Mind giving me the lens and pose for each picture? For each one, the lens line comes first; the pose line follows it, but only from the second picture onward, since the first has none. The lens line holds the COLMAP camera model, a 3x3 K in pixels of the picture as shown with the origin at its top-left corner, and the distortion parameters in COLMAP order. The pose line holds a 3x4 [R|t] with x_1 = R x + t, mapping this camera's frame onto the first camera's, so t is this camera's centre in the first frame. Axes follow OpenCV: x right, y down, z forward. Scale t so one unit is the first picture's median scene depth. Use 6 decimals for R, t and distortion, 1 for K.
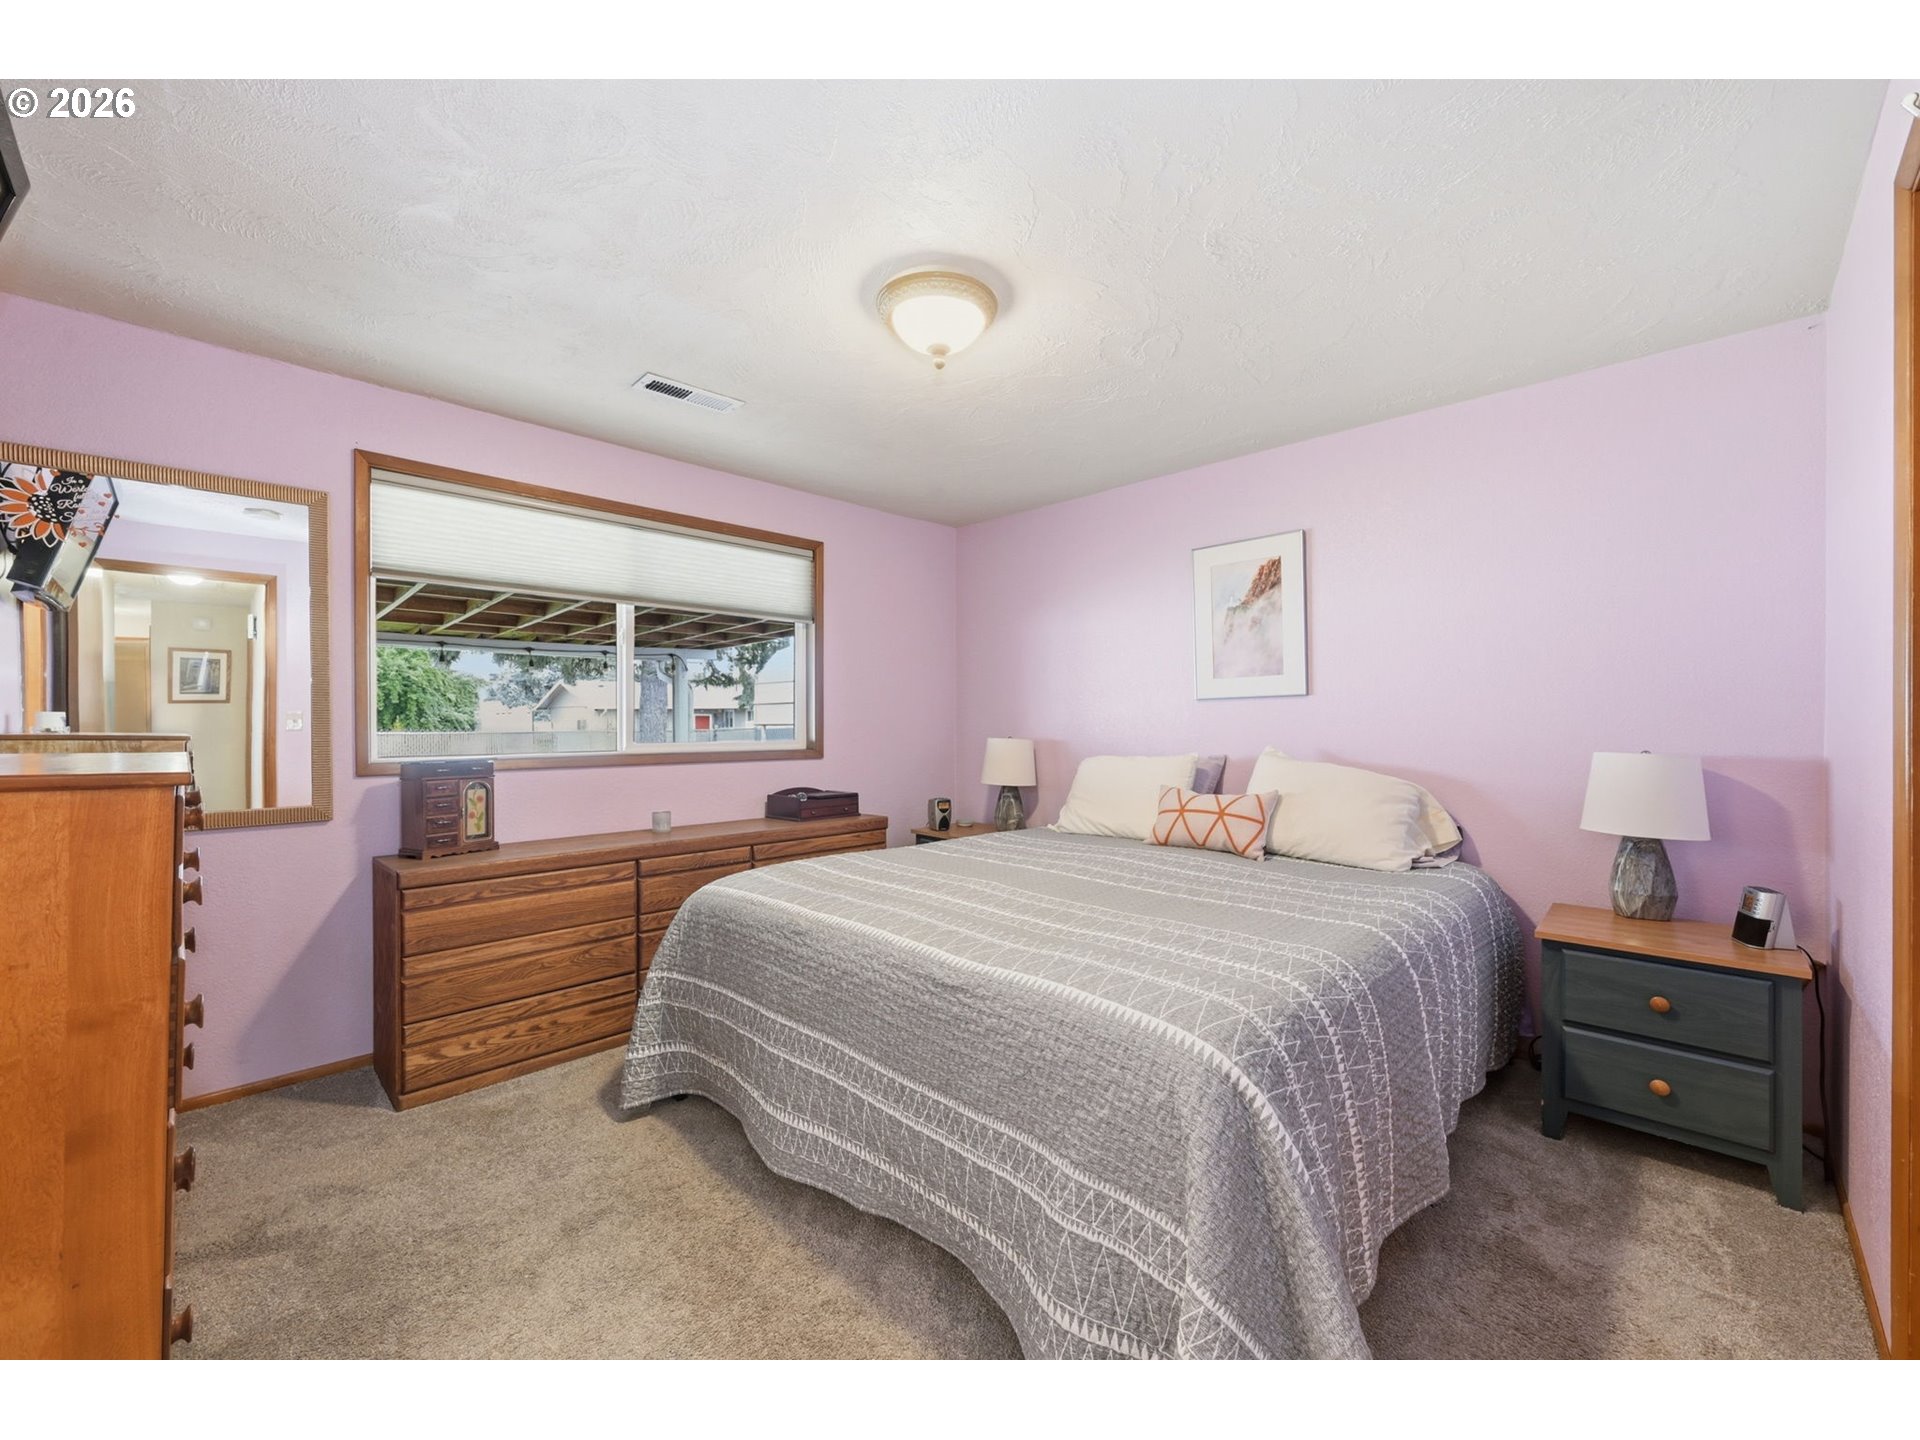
lens RADIAL K [[760.1, 0, 952.7], [0, 760.1, 717.6], [0, 0, 1]] dist [0.000022, 0.000297]
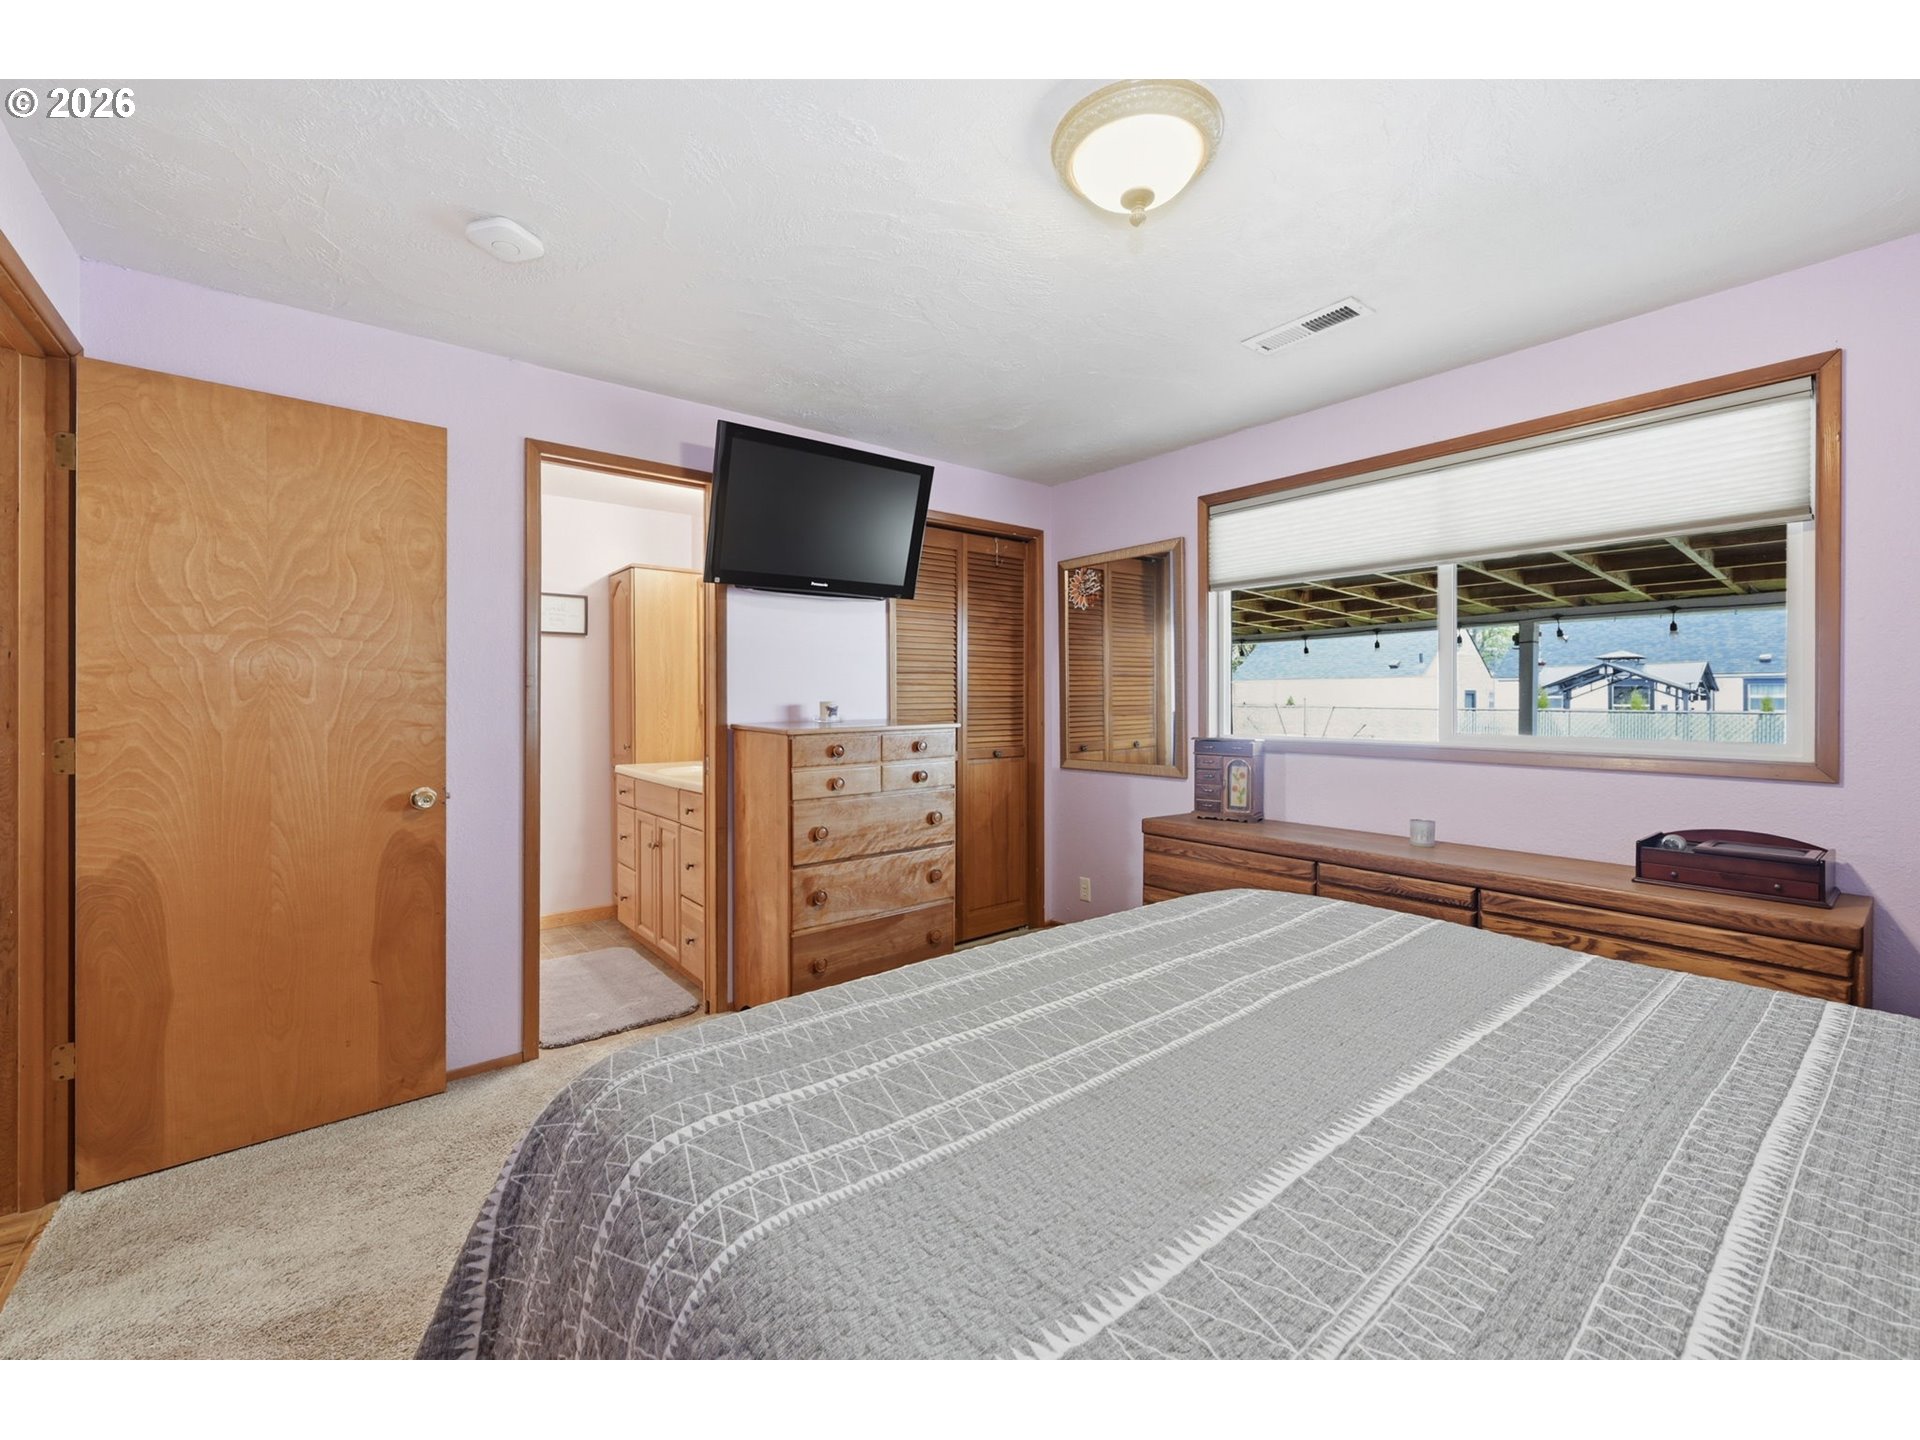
lens RADIAL K [[779.4, 0, 957.8], [0, 779.4, 698.3], [0, 0, 1]] dist [0.001732, 0.000222]
pose [[-0.105016, 0.001603, -0.994469, 0.584454], [0.002560, 0.999996, 0.001342, -0.010210], [0.994467, -0.002405, -0.105019, 0.721728]]
